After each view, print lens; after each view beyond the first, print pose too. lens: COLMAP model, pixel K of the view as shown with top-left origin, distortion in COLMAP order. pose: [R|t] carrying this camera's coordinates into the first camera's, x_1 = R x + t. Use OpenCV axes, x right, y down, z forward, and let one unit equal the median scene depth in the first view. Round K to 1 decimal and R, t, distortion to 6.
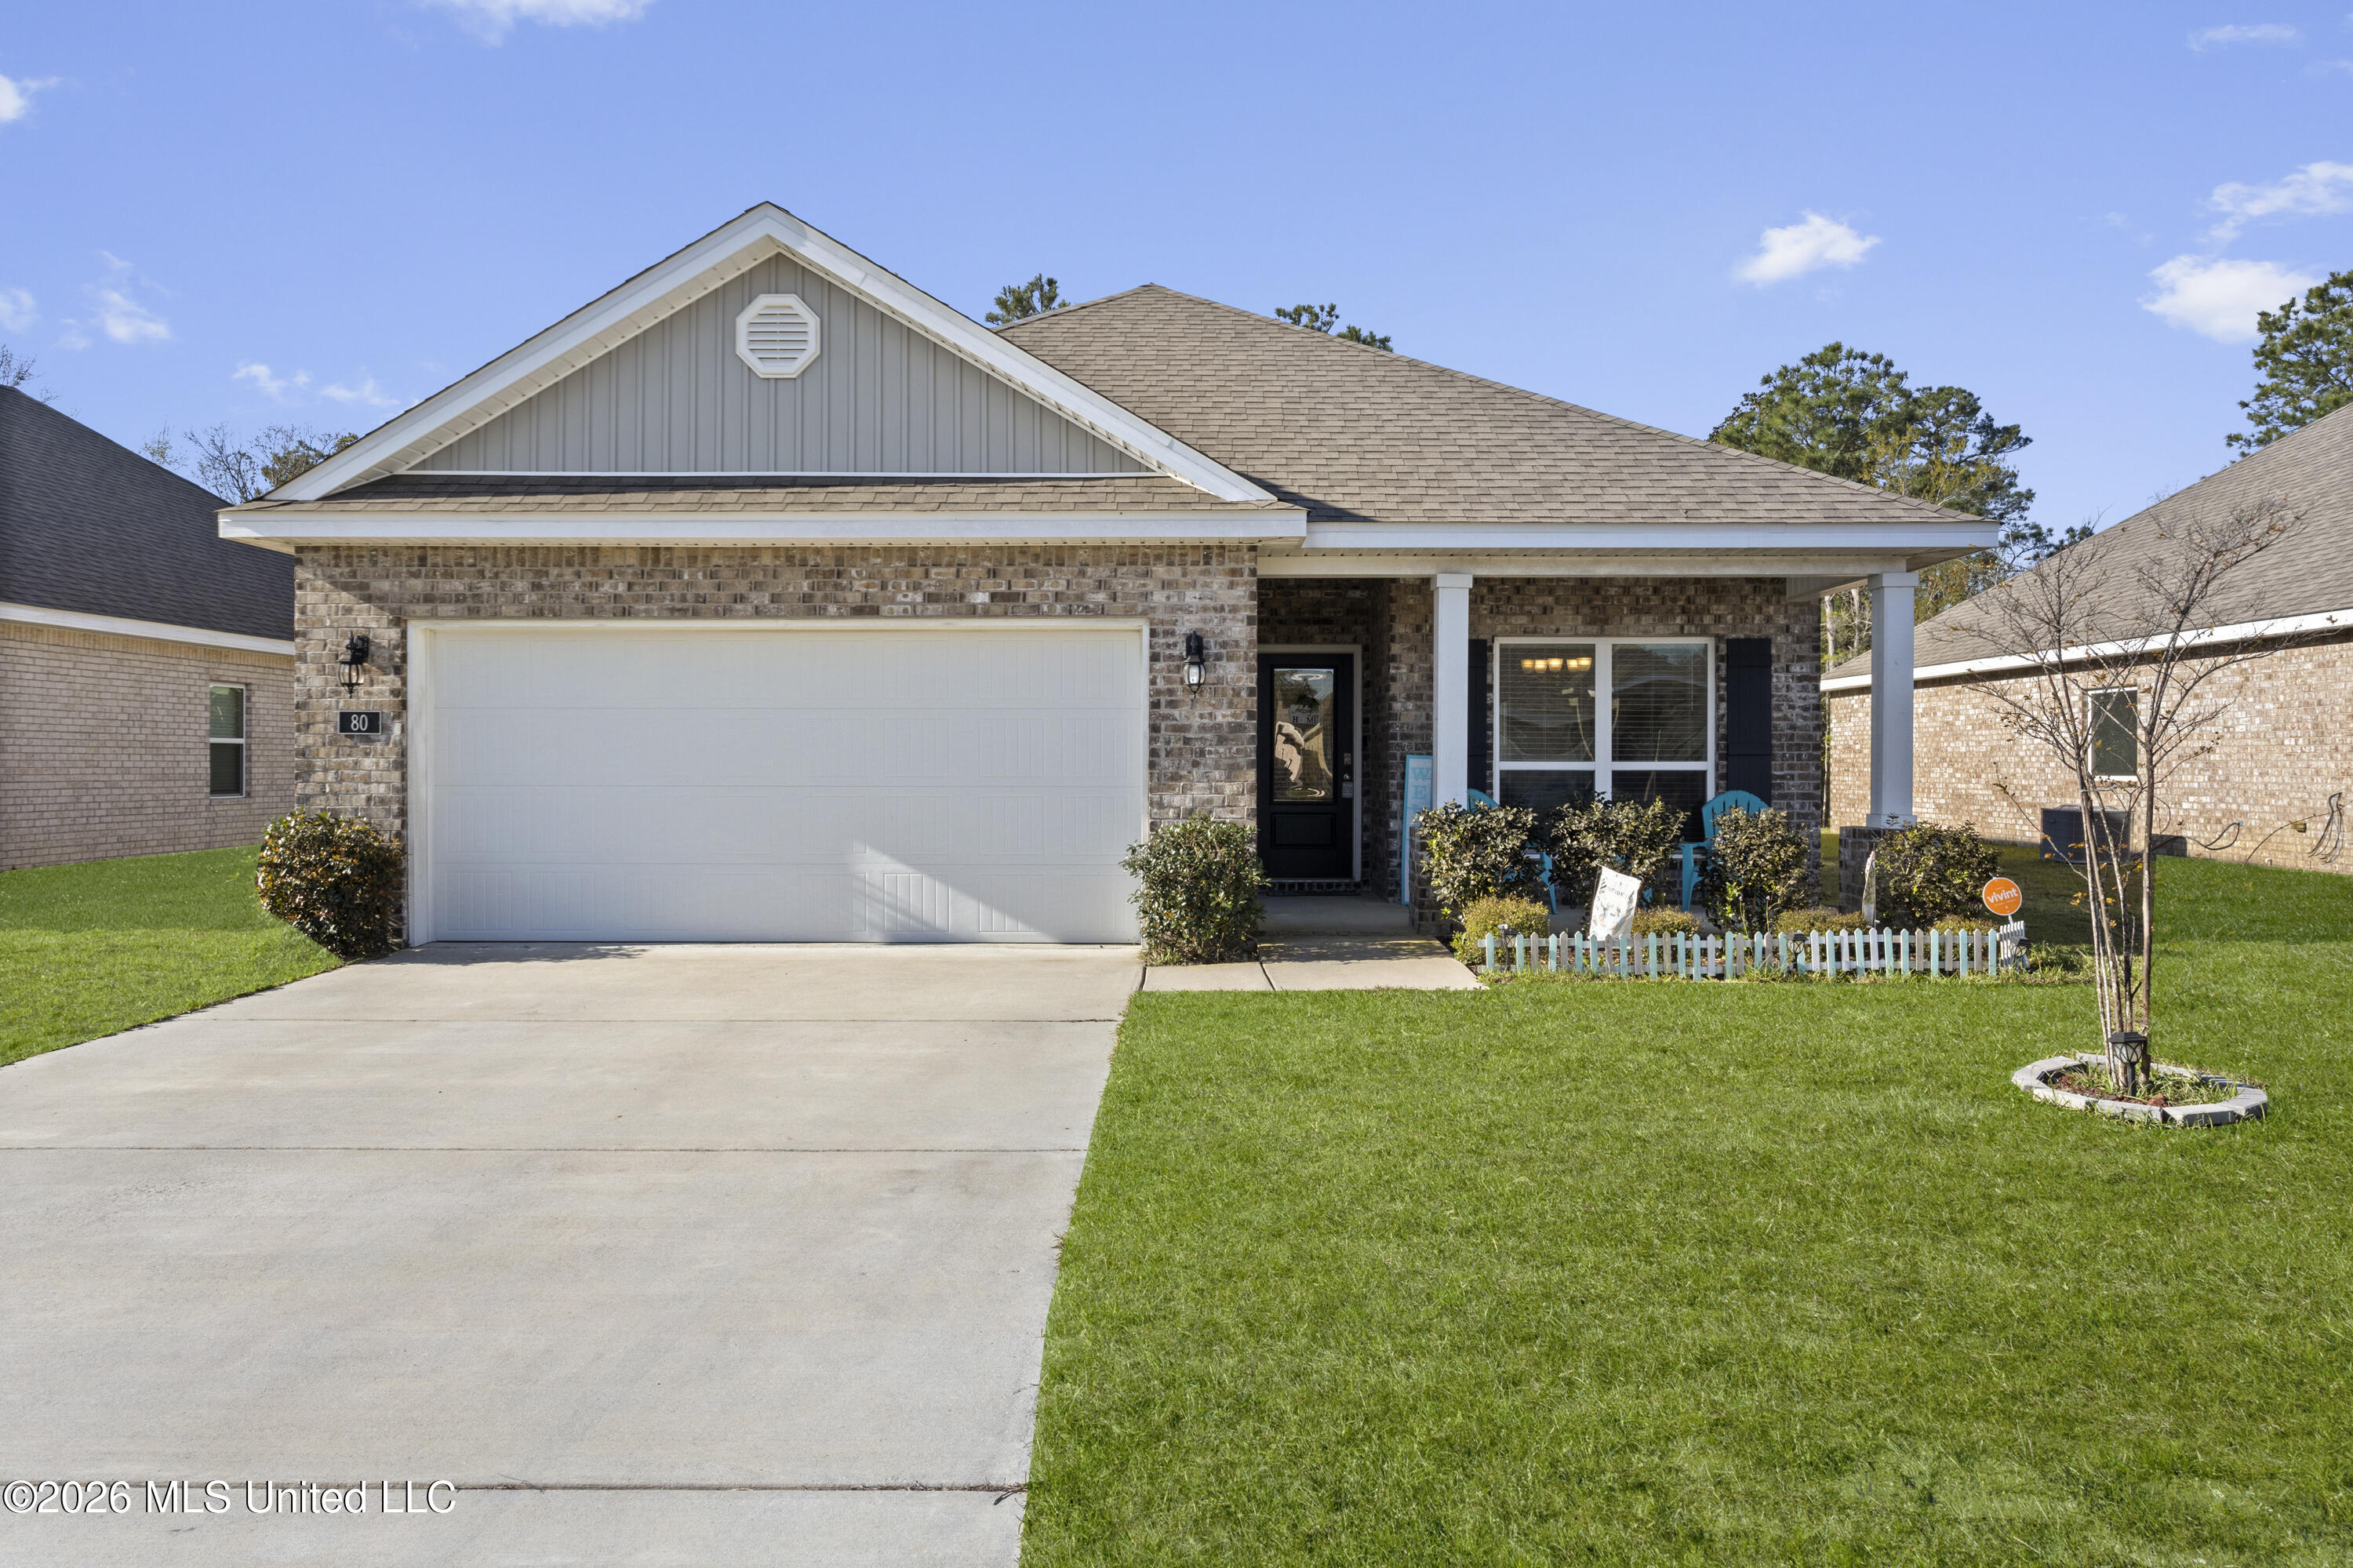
lens RADIAL K [[1630.1, 0, 1164.1], [0, 1630.1, 764.8], [0, 0, 1]] dist [-0.002895, 0.014226]
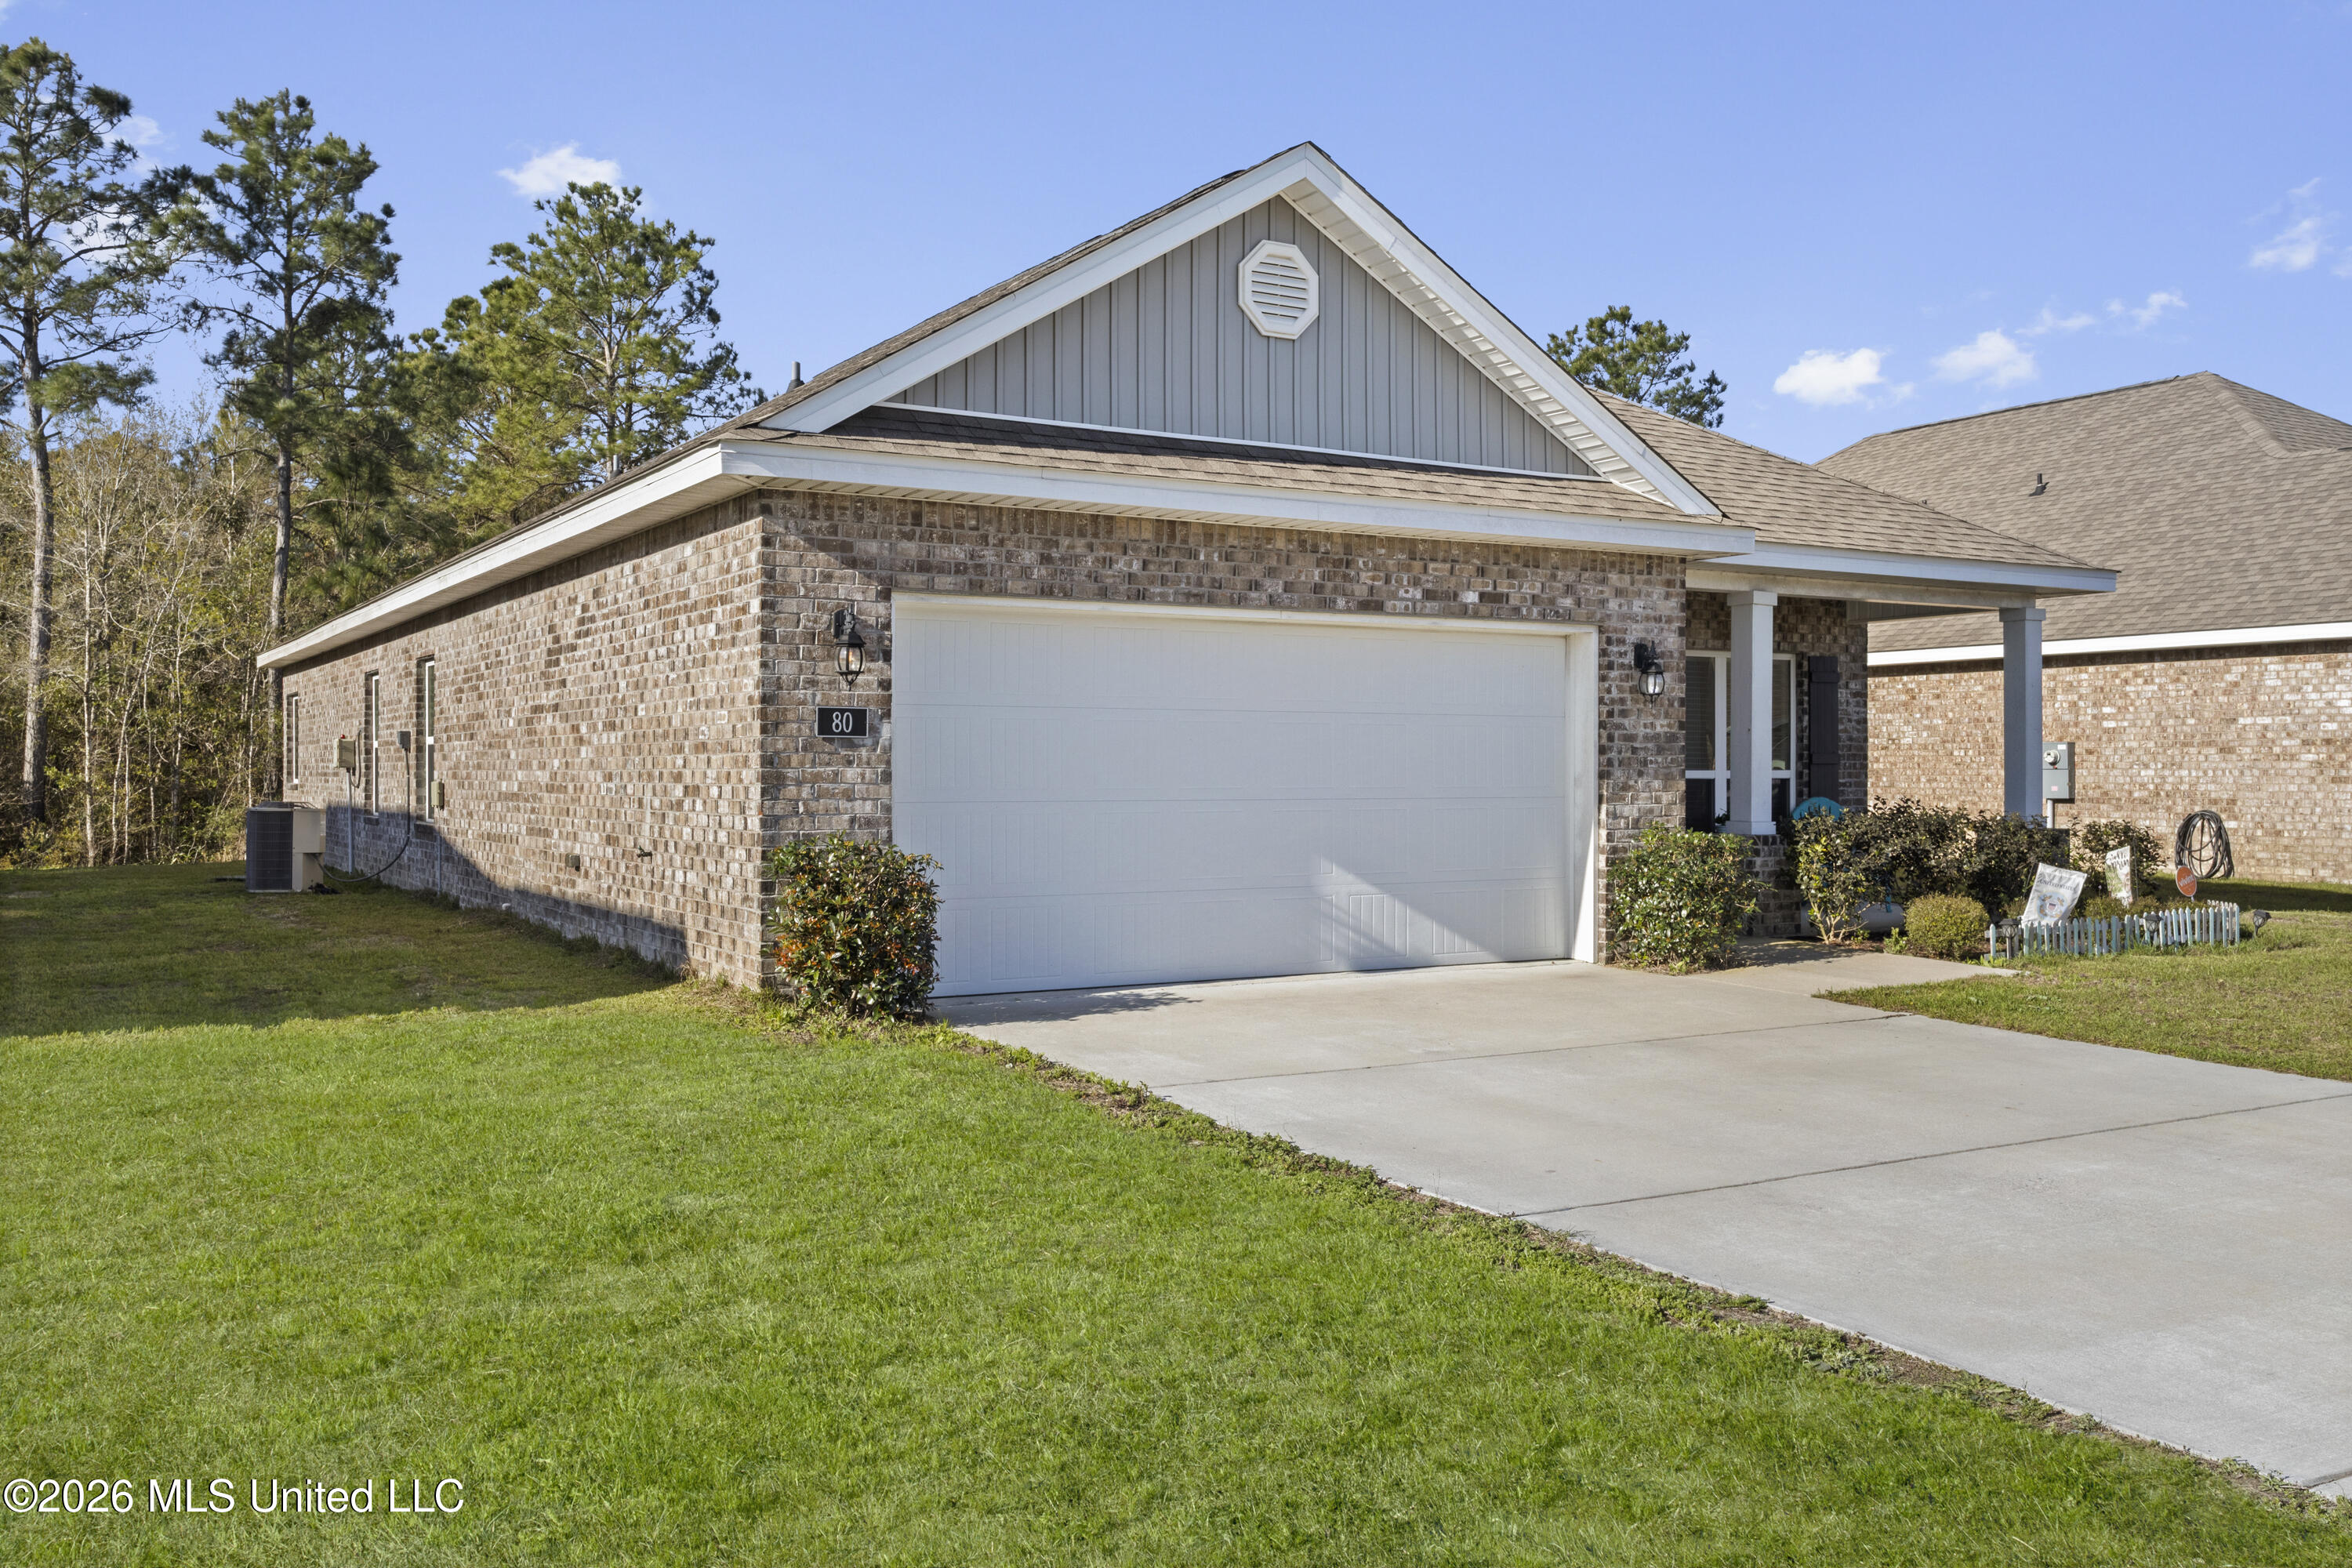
lens RADIAL K [[2043.7, 0, 1200.6], [0, 2043.7, 785.9], [0, 0, 1]] dist [-0.003159, 0.020766]
pose [[0.846130, -0.004677, 0.532956, -0.847174], [0.000973, 0.999973, 0.007230, -0.002180], [-0.532976, -0.005599, 0.846112, 0.082224]]
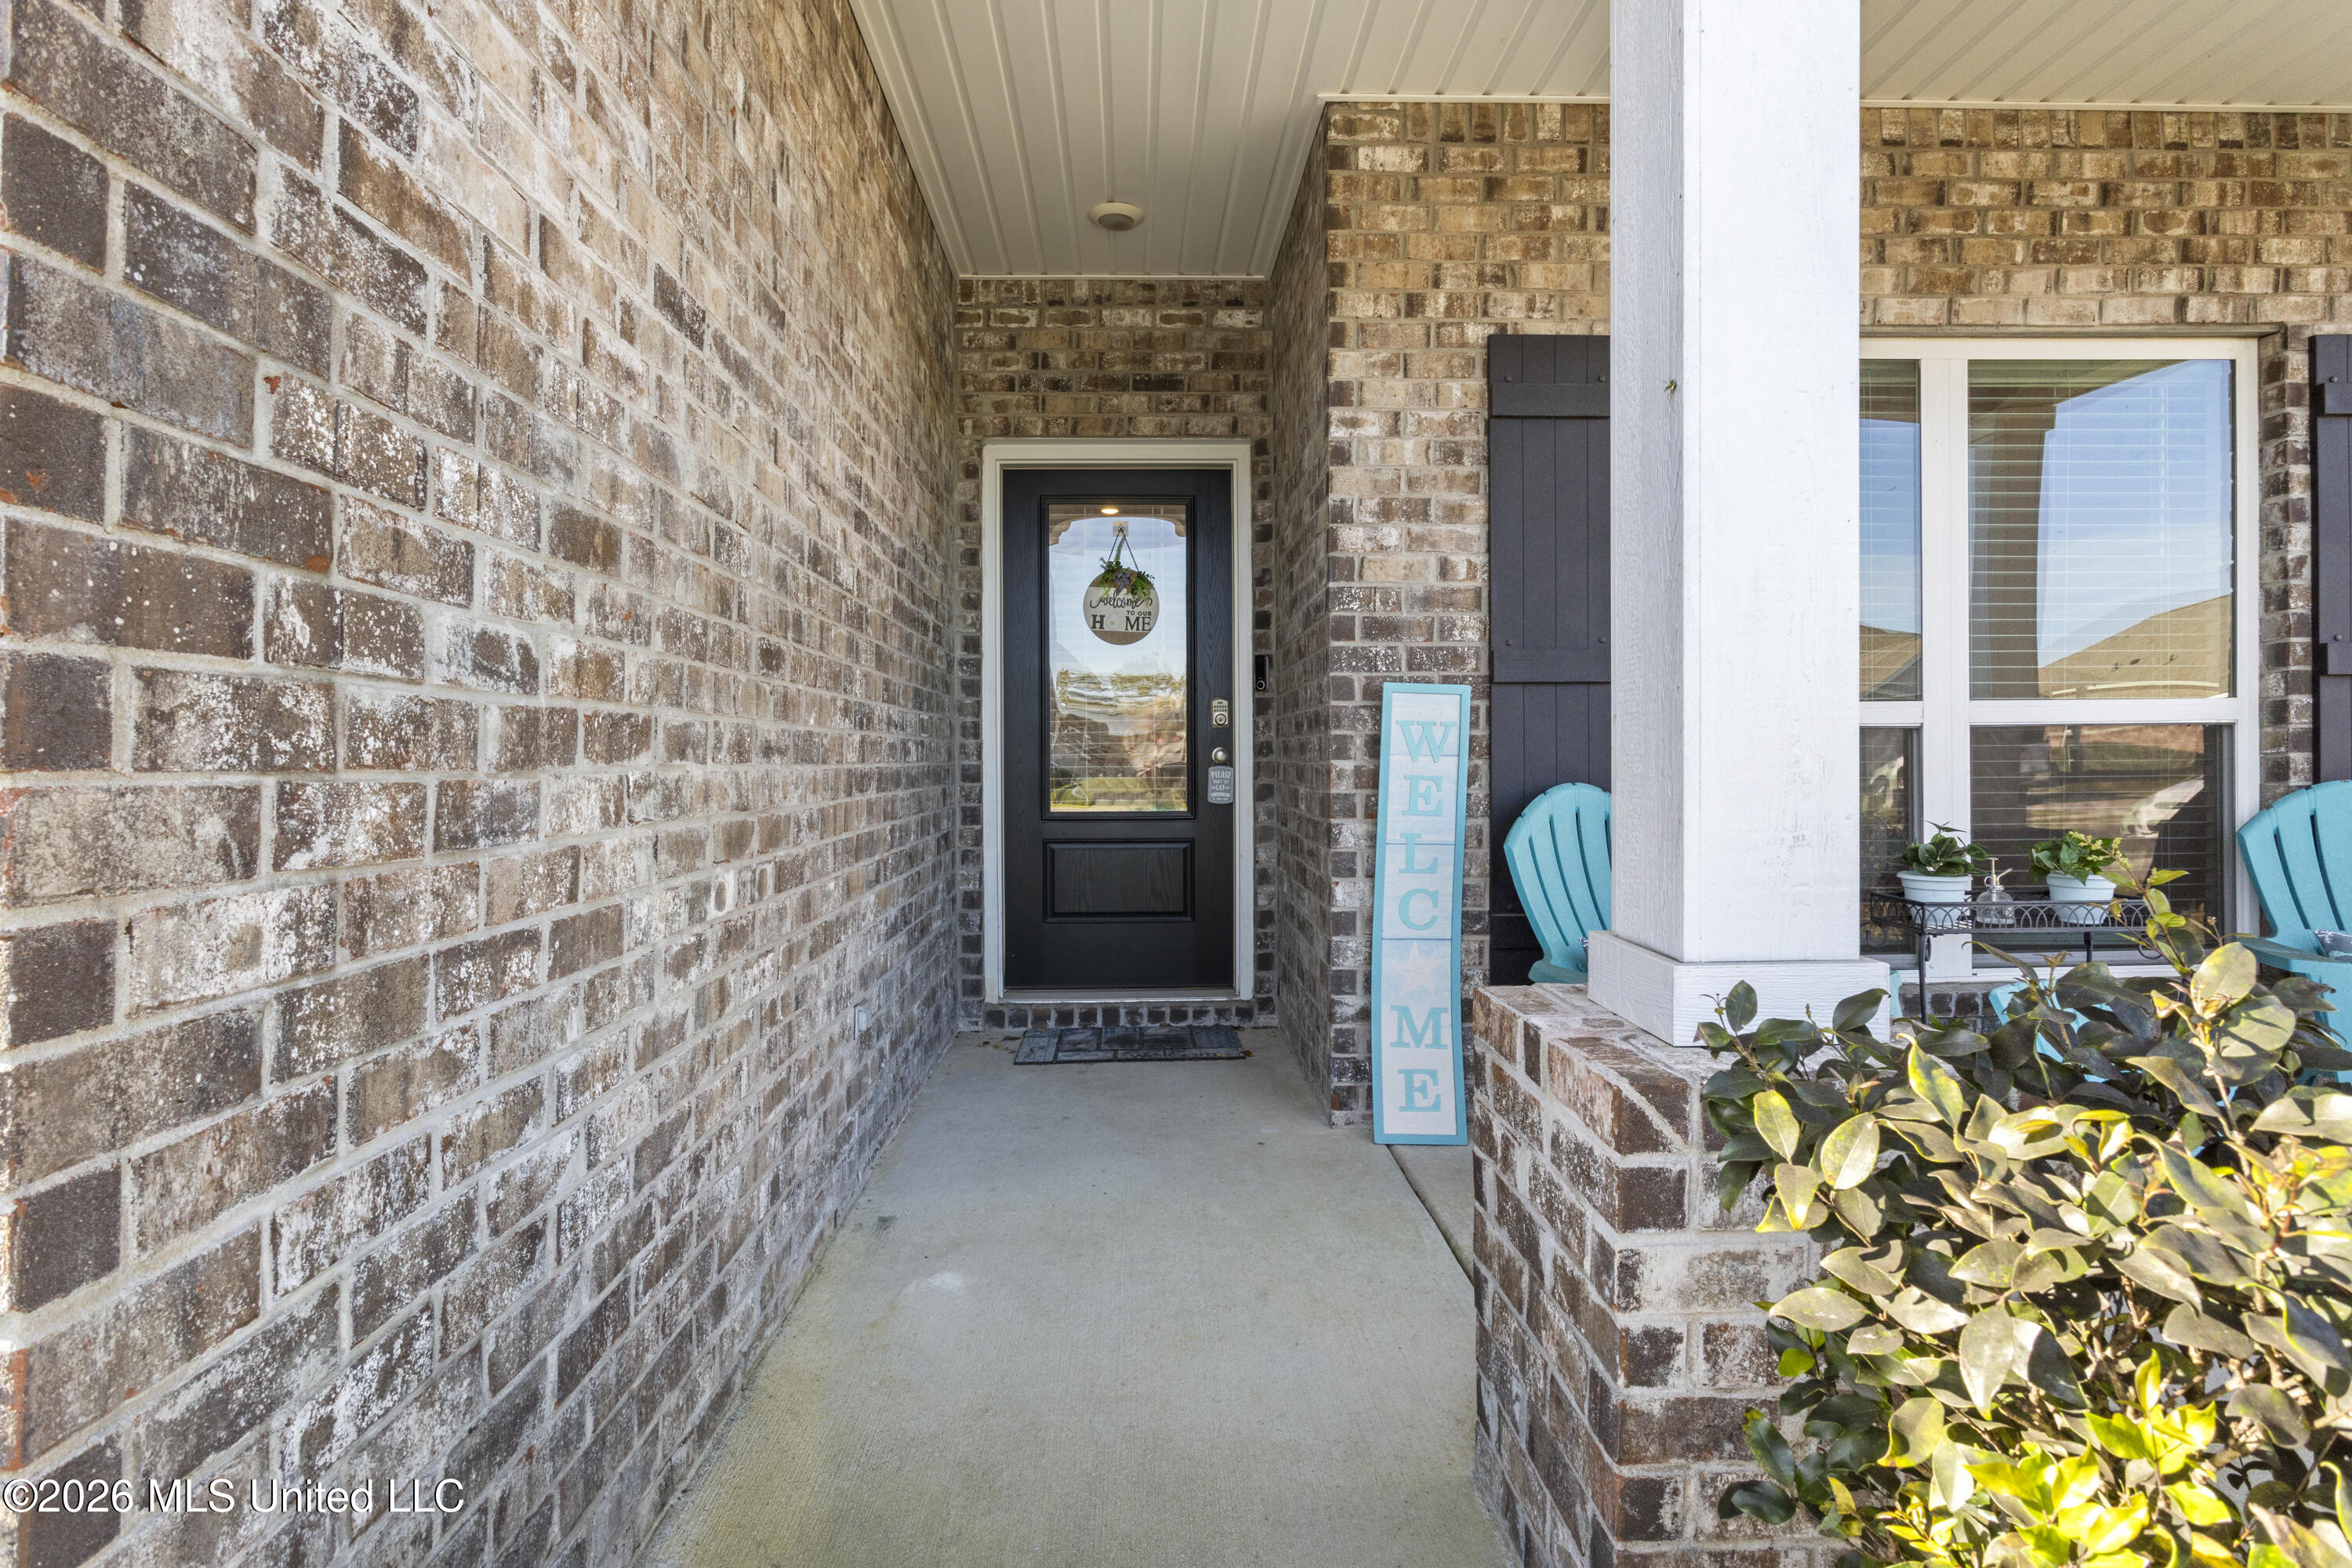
lens RADIAL K [[1194.1, 0, 1177.5], [0, 1194.1, 752.5], [0, 0, 1]] dist [-0.001254, -0.001174]
pose [[0.998750, -0.008688, 0.049222, 0.112700], [0.008763, 0.999961, -0.001304, 0.009329], [-0.049208, 0.001734, 0.998787, 0.901420]]
